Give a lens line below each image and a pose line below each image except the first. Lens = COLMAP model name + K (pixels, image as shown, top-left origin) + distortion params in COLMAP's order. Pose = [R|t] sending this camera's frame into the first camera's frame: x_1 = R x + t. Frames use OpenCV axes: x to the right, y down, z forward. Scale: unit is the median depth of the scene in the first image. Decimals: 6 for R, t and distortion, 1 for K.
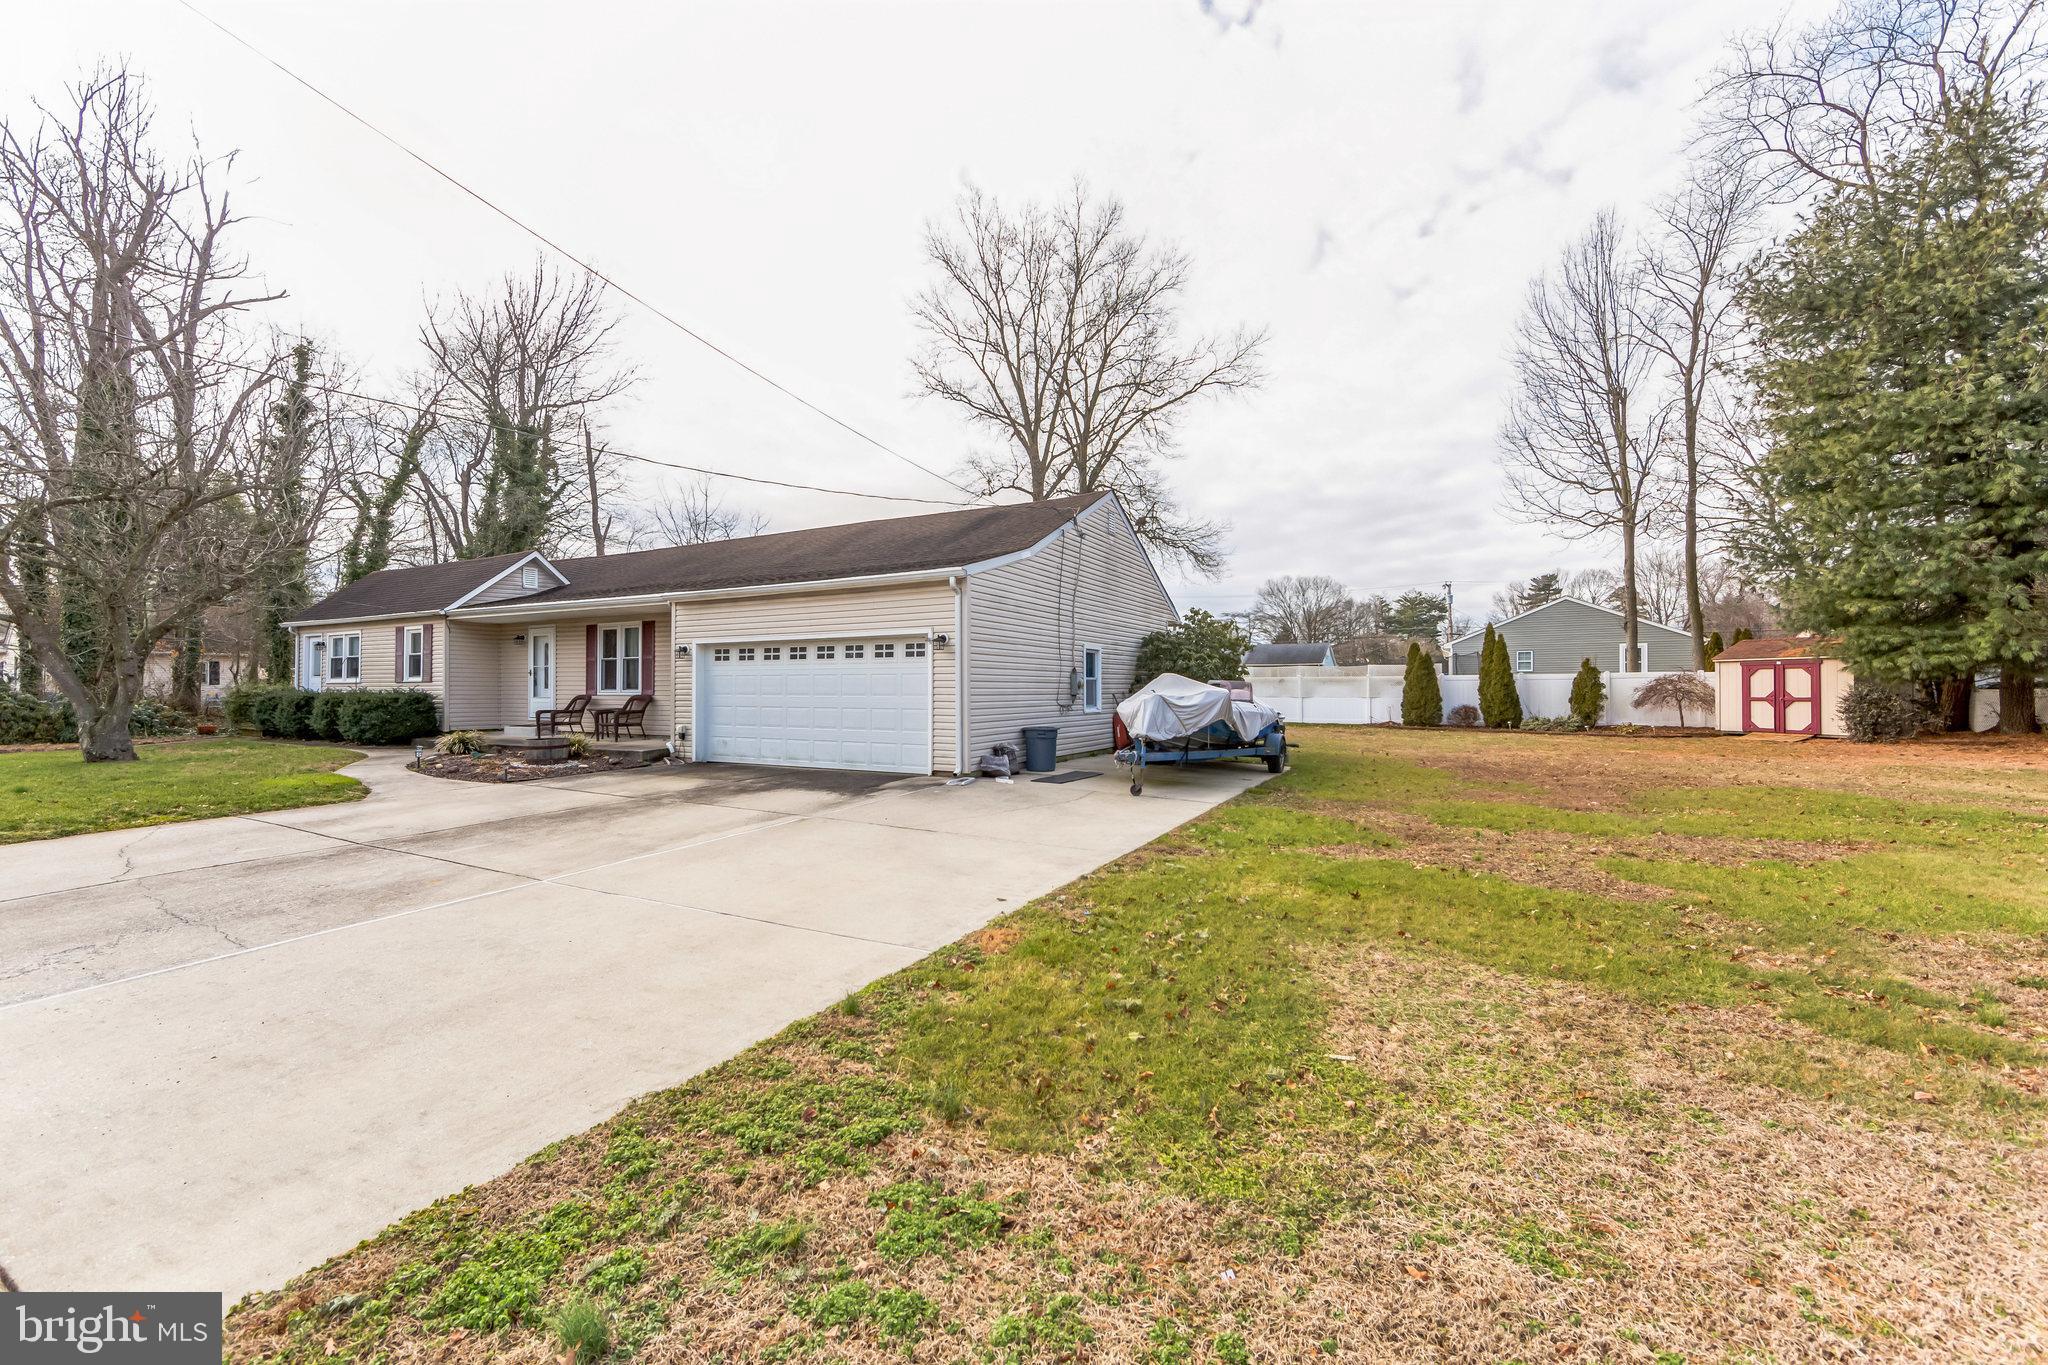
lens RADIAL K [[813.4, 0, 1022.6], [0, 813.4, 679.0], [0, 0, 1]] dist [0.000131, -0.000721]
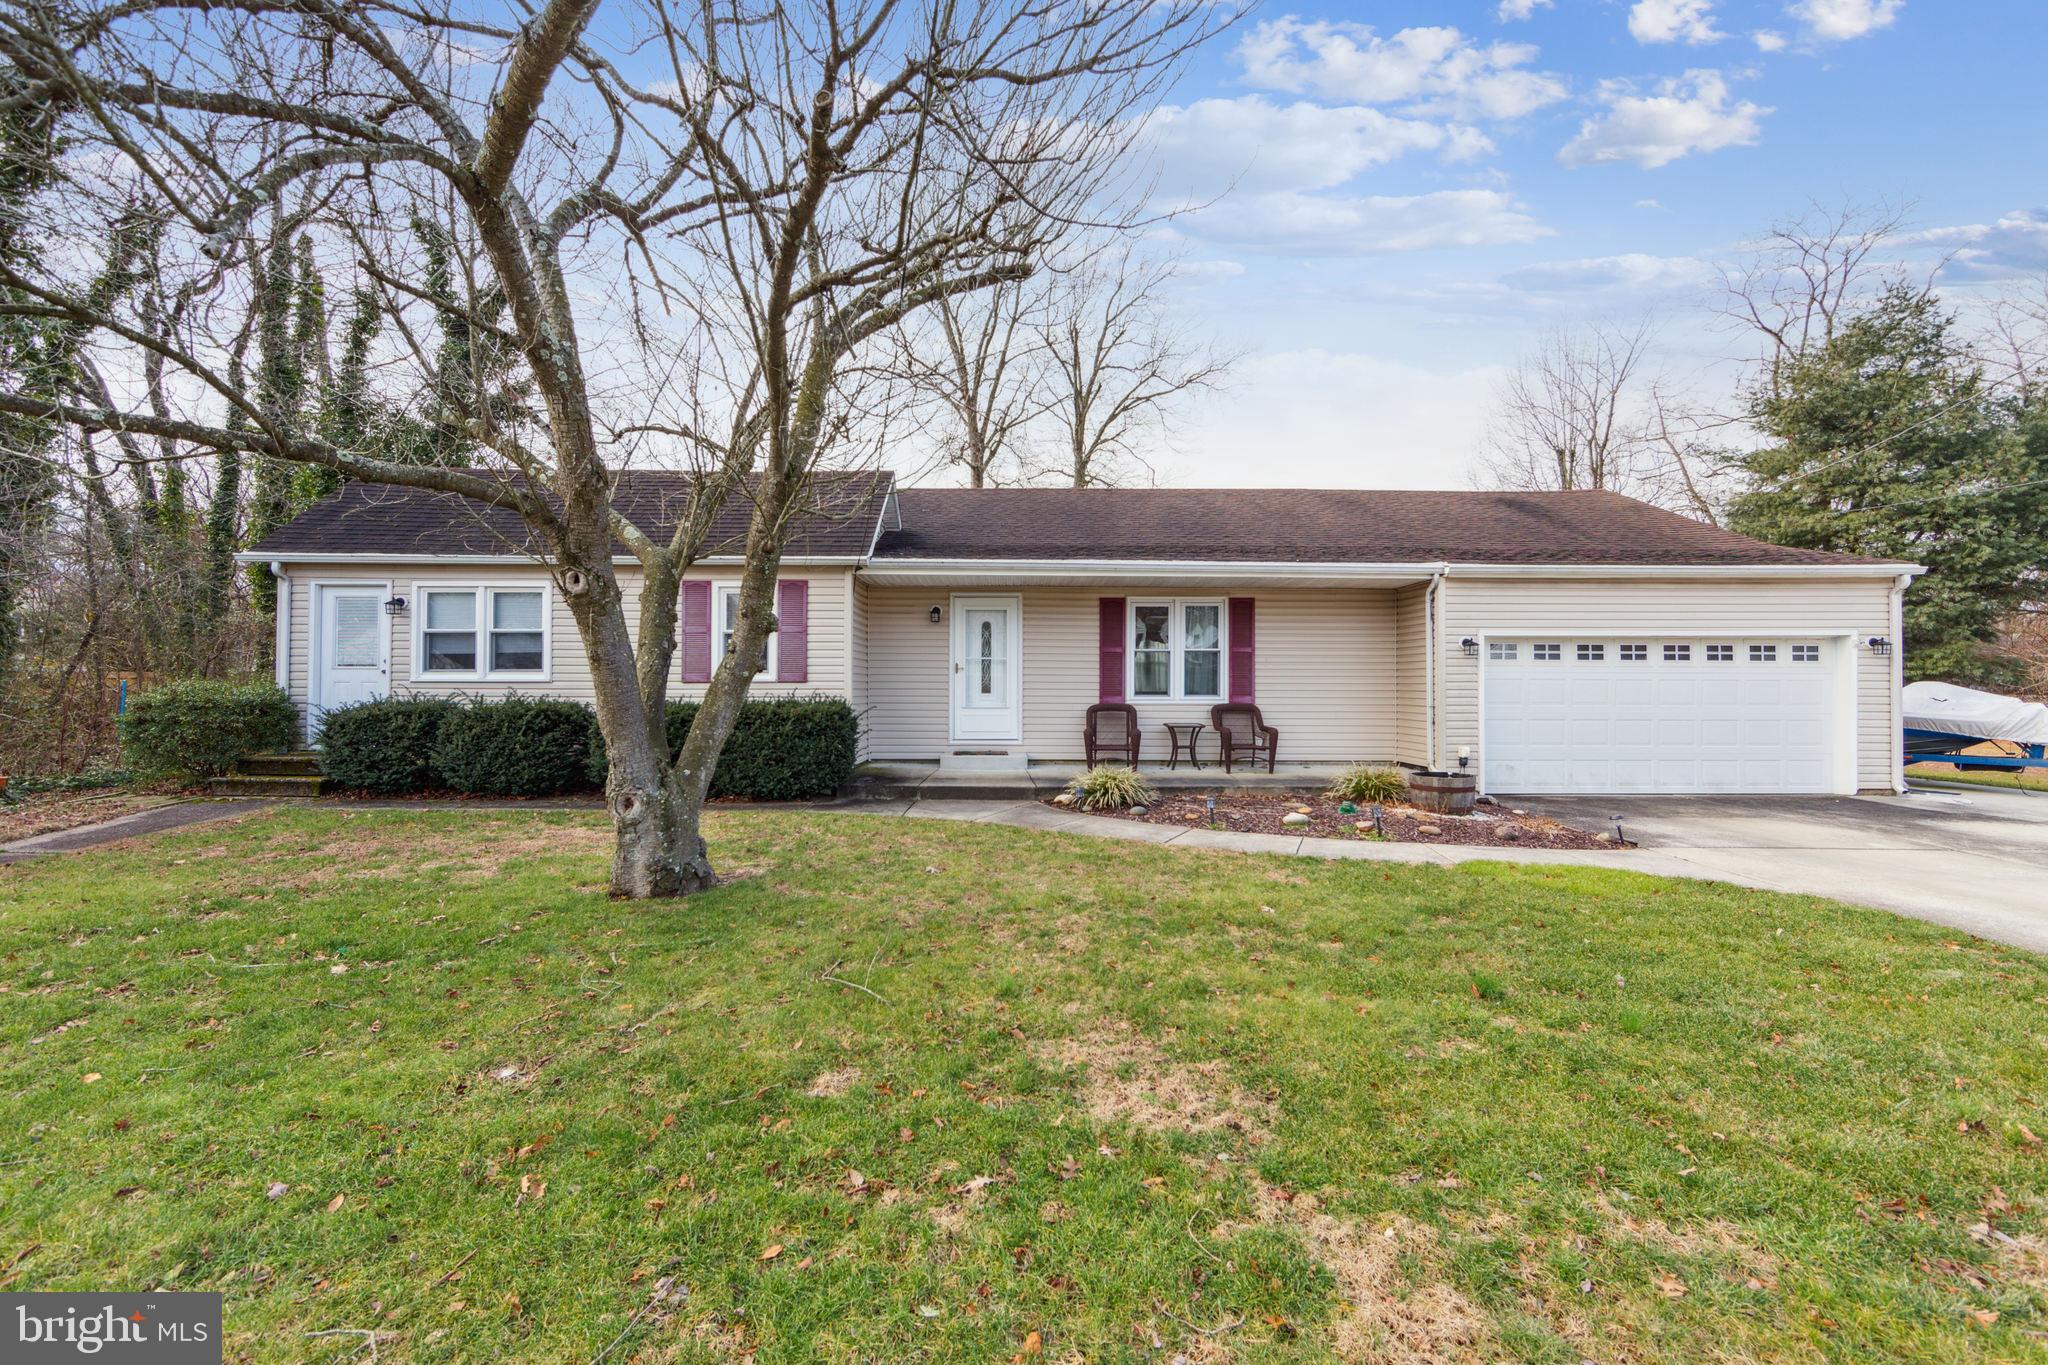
lens RADIAL K [[813.4, 0, 1024.8], [0, 813.4, 691.9], [0, 0, 1]] dist [0.000131, -0.000721]
pose [[0.872443, -0.000345, 0.488715, -0.561988], [-0.009166, 0.999812, 0.017070, -0.000443], [-0.488629, -0.019372, 0.872277, 0.280173]]
